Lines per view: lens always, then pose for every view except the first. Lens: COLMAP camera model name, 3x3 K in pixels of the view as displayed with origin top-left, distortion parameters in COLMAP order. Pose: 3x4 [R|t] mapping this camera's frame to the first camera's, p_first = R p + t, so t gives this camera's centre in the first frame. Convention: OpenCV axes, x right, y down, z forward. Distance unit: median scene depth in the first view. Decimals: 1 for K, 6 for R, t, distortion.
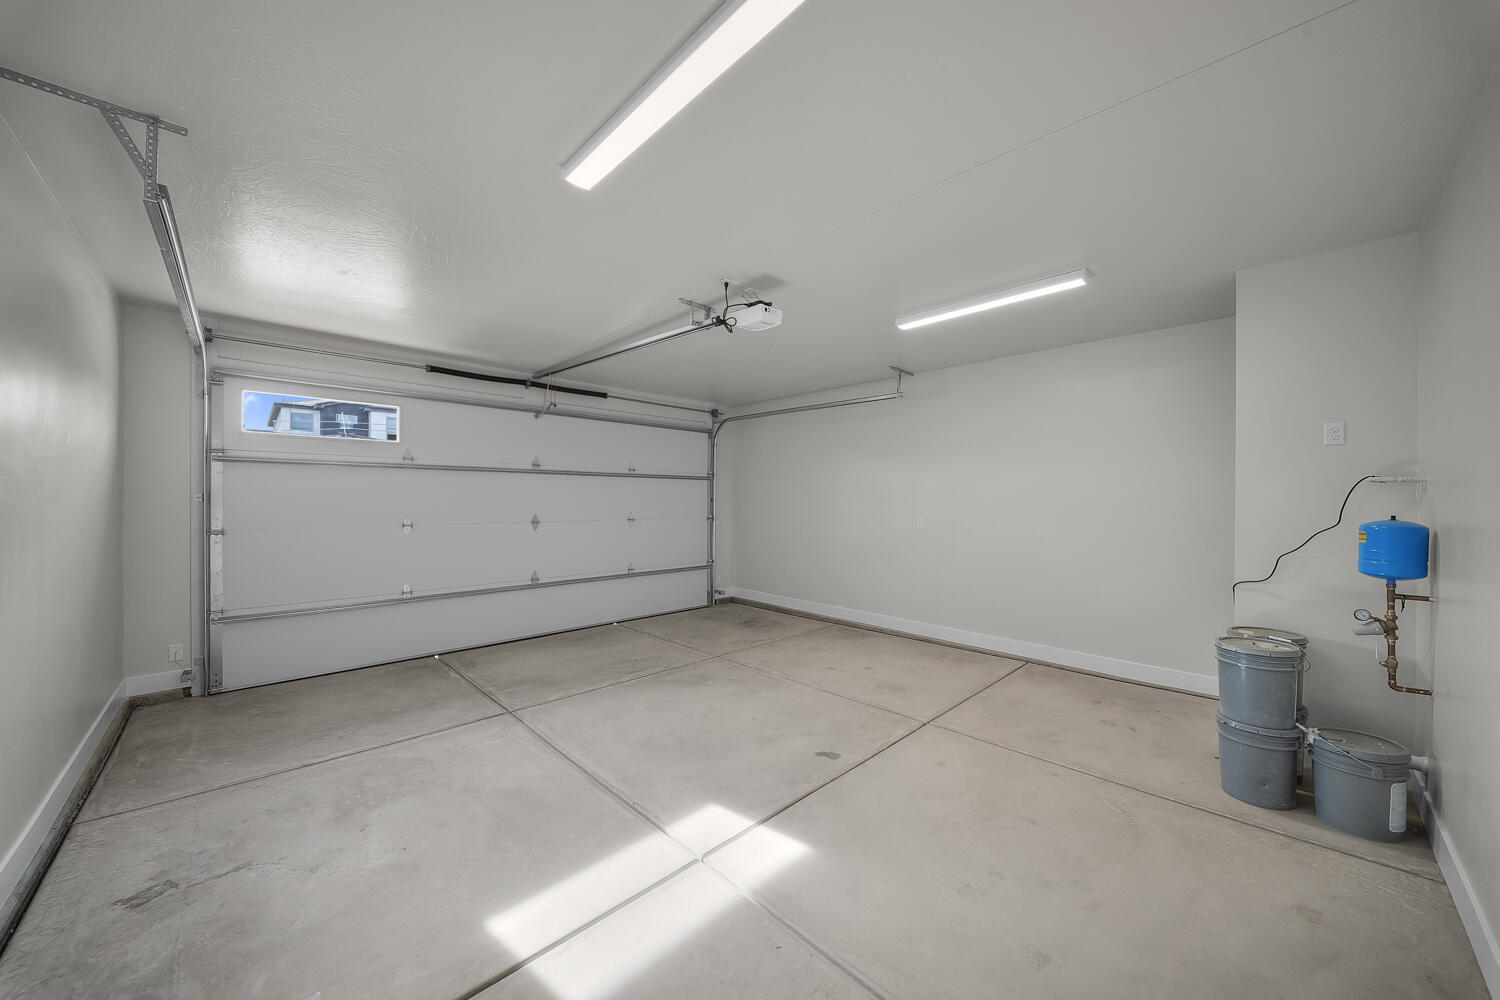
lens RADIAL K [[523.4, 0, 743.1], [0, 523.4, 485.5], [0, 0, 1]] dist [0.013580, -0.006090]
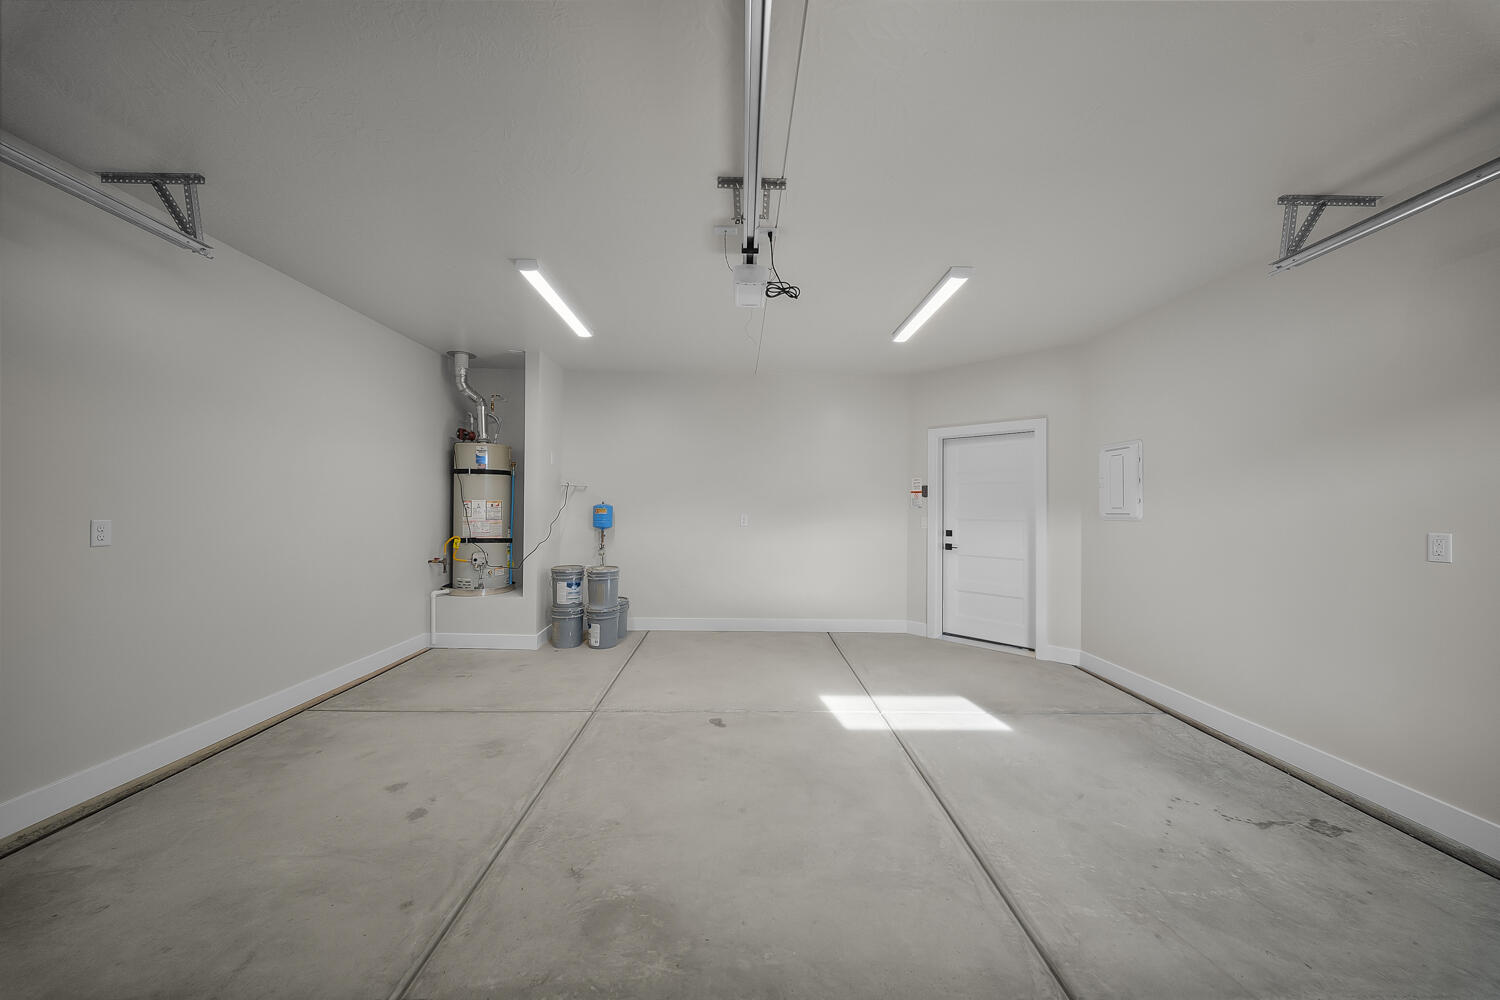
lens RADIAL K [[523.4, 0, 743.1], [0, 523.4, 485.5], [0, 0, 1]] dist [0.013580, -0.006090]
pose [[-0.729326, 0.014757, 0.684007, -0.571250], [-0.031301, 0.998001, -0.054906, 0.065903], [-0.683450, -0.061454, -0.727406, 1.606014]]
